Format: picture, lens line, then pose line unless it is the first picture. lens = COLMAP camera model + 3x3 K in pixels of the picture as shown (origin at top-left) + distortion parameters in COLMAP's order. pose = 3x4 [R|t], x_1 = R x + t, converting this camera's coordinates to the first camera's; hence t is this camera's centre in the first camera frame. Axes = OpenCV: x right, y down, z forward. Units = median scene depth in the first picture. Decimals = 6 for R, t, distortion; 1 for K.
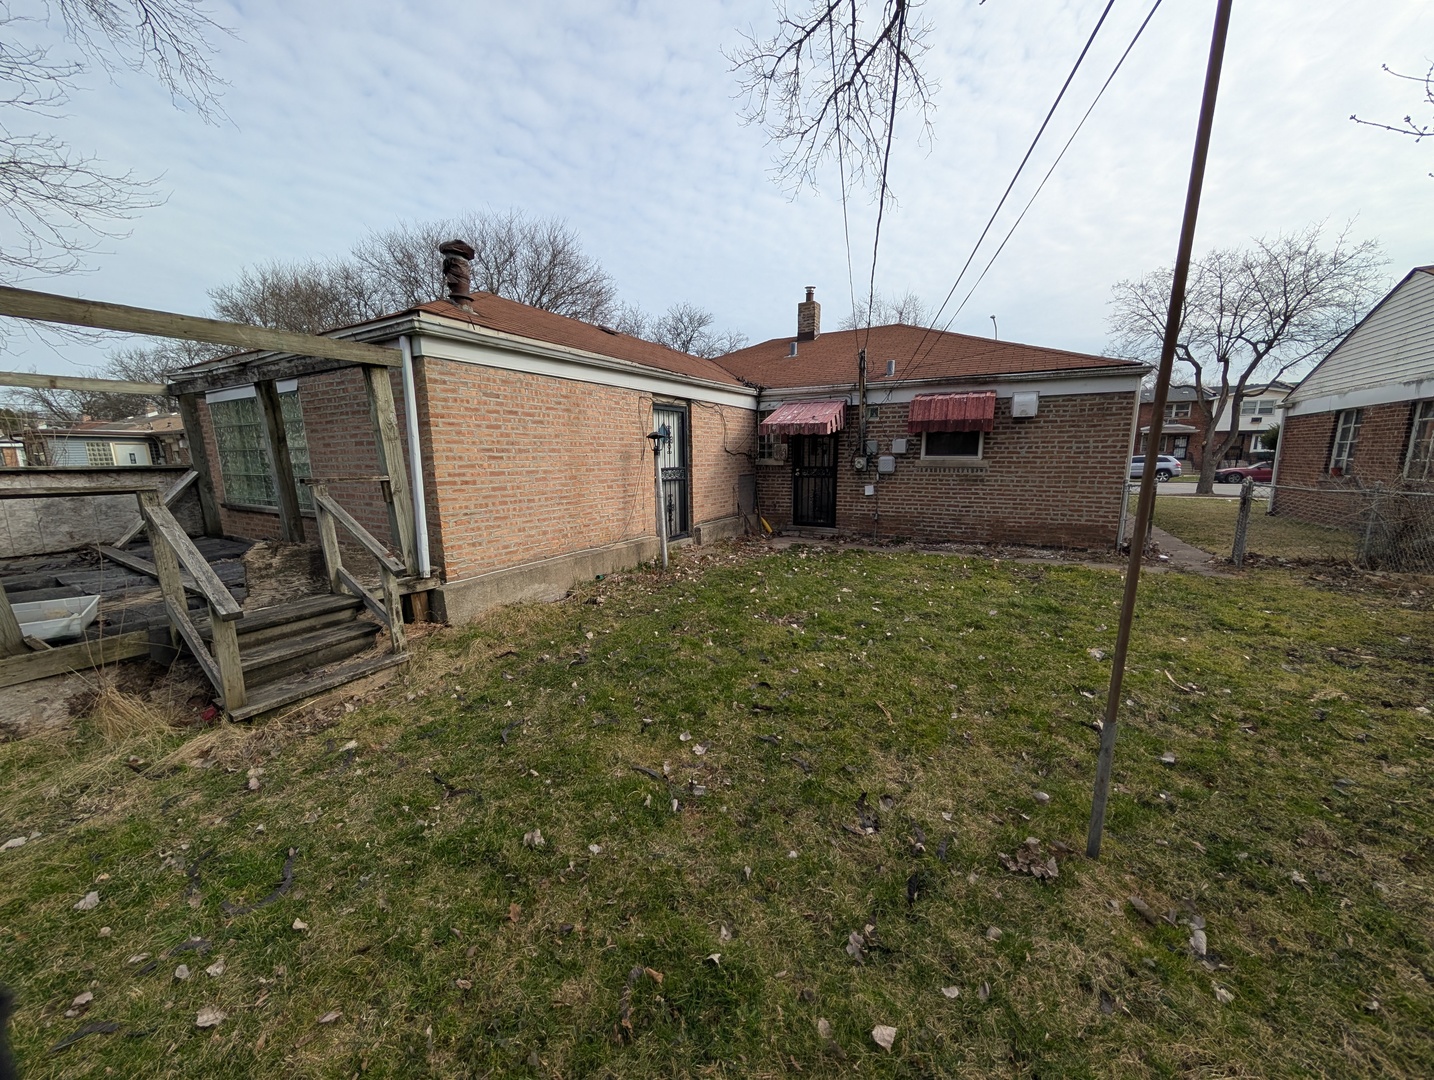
lens RADIAL K [[537.3, 0, 737.1], [0, 537.3, 539.9], [0, 0, 1]] dist [-0.005829, 0.000568]
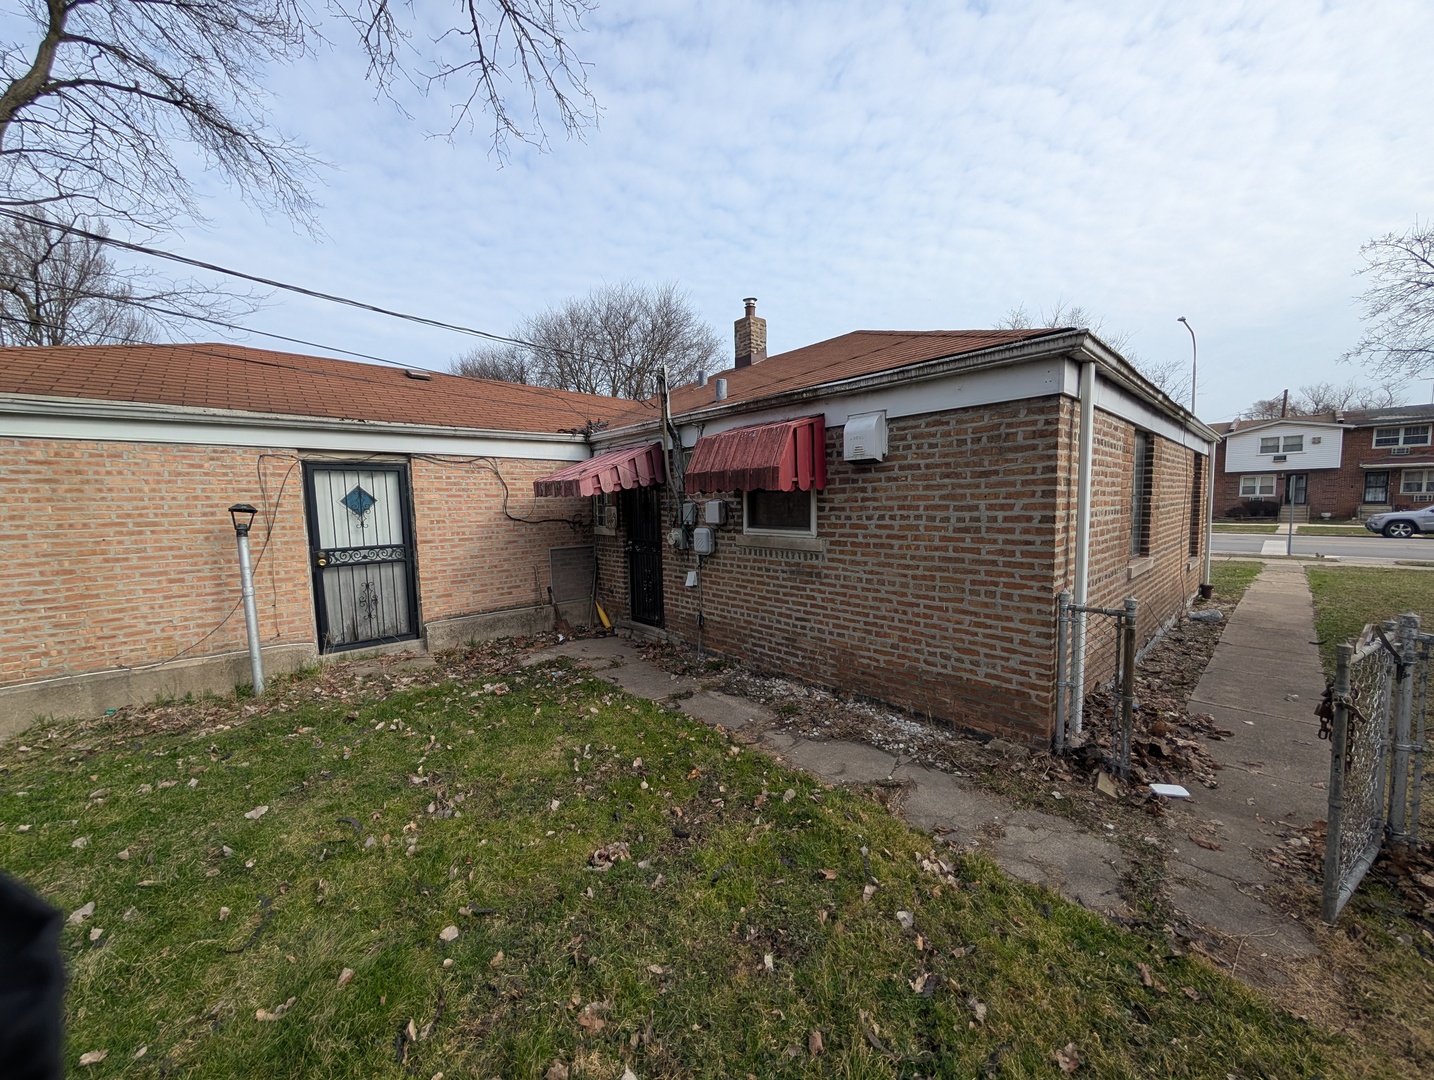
lens RADIAL K [[534.8, 0, 738.2], [0, 534.8, 544.8], [0, 0, 1]] dist [0.000726, 0.000097]
pose [[0.939213, 0.016206, -0.342952, 1.602253], [-0.041038, 0.997023, -0.065275, -0.289142], [0.340873, 0.075381, 0.937082, 1.276856]]
